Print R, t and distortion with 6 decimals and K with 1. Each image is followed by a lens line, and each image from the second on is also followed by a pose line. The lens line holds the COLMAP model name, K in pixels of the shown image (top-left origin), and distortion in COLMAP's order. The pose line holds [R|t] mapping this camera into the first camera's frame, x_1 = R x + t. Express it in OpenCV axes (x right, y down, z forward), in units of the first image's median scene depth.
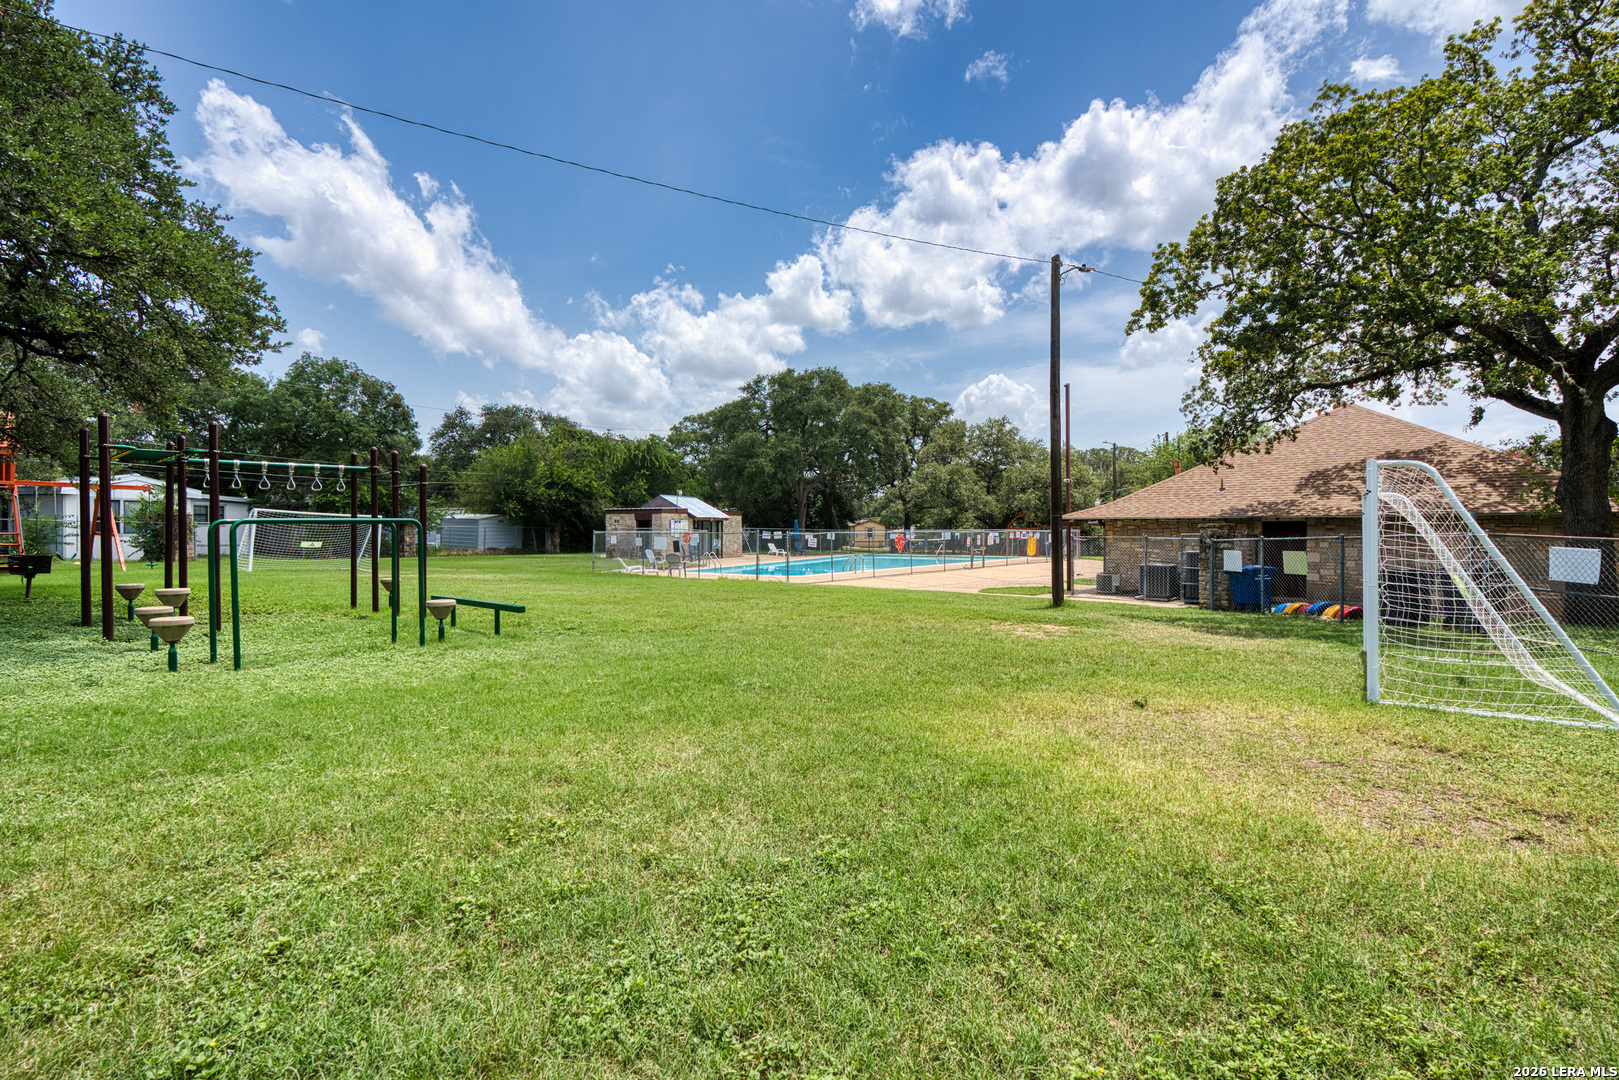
lens RADIAL K [[759.5, 0, 807.3], [0, 759.5, 540.0], [0, 0, 1]] dist [0.002396, -0.000187]
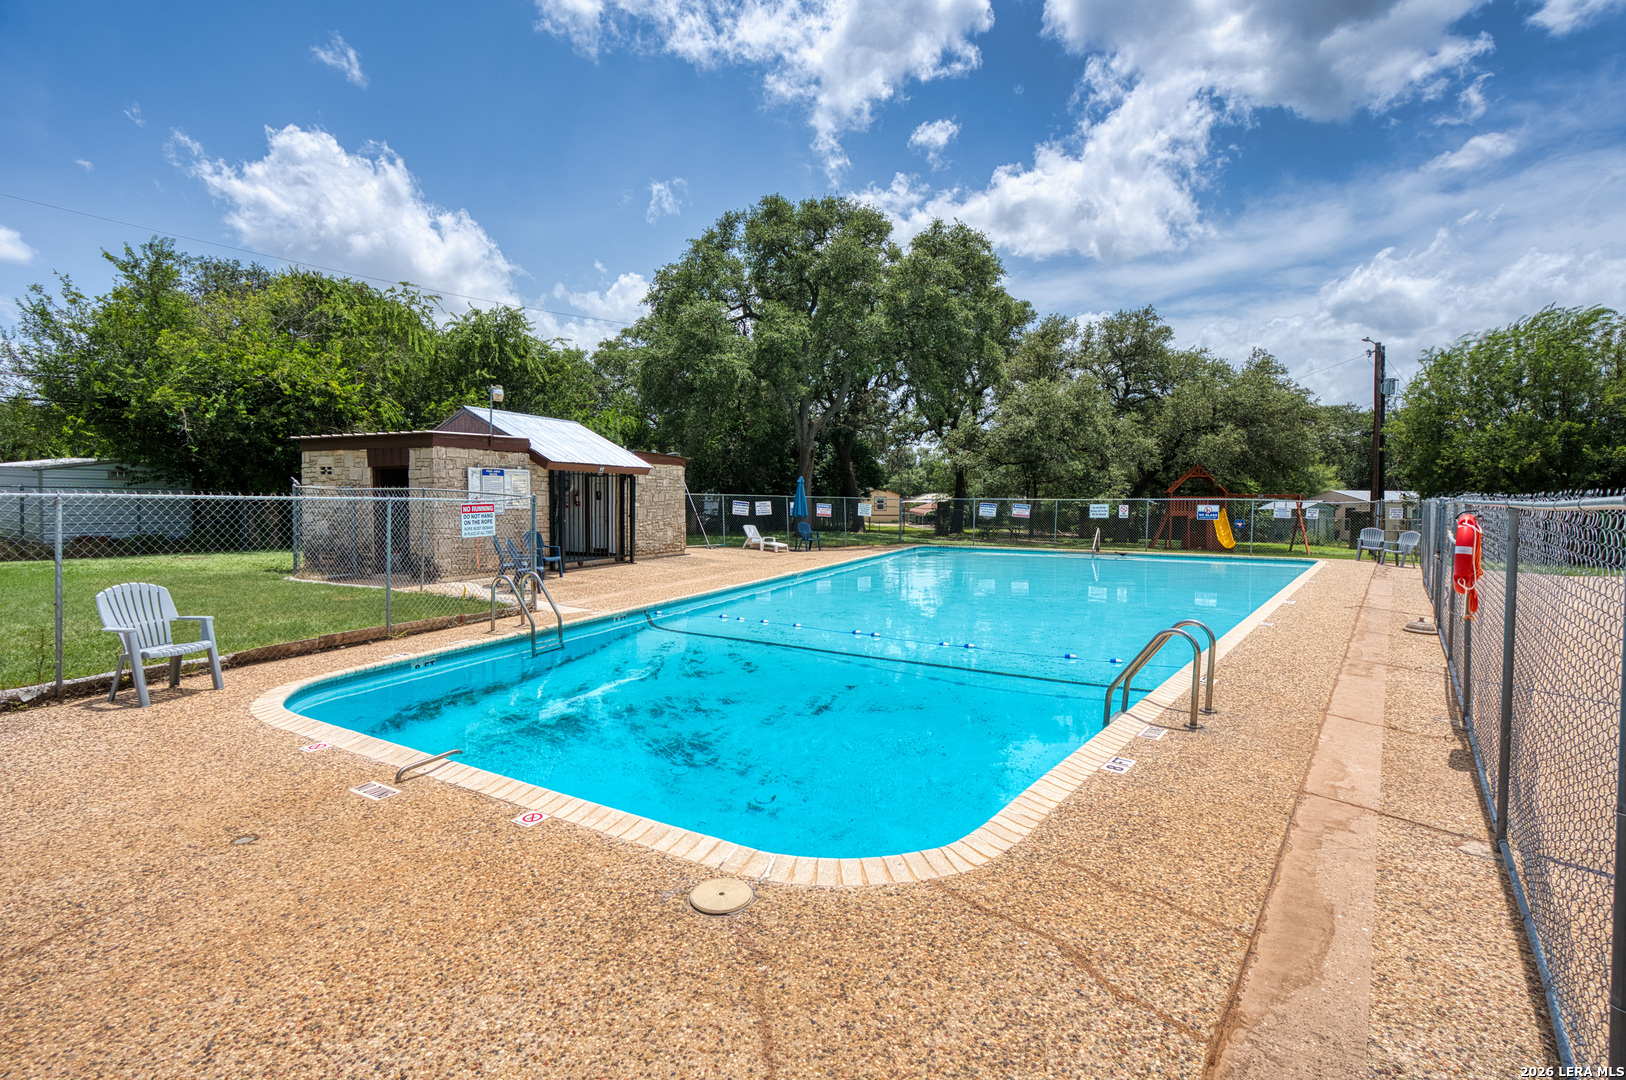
lens RADIAL K [[762.8, 0, 817.3], [0, 762.8, 533.3], [0, 0, 1]] dist [0.002396, -0.000187]
pose [[0.999485, 0.002836, 0.031972, -0.019012], [-0.003770, 0.999567, 0.029189, -0.004711], [-0.031875, -0.029294, 0.999062, 0.500616]]
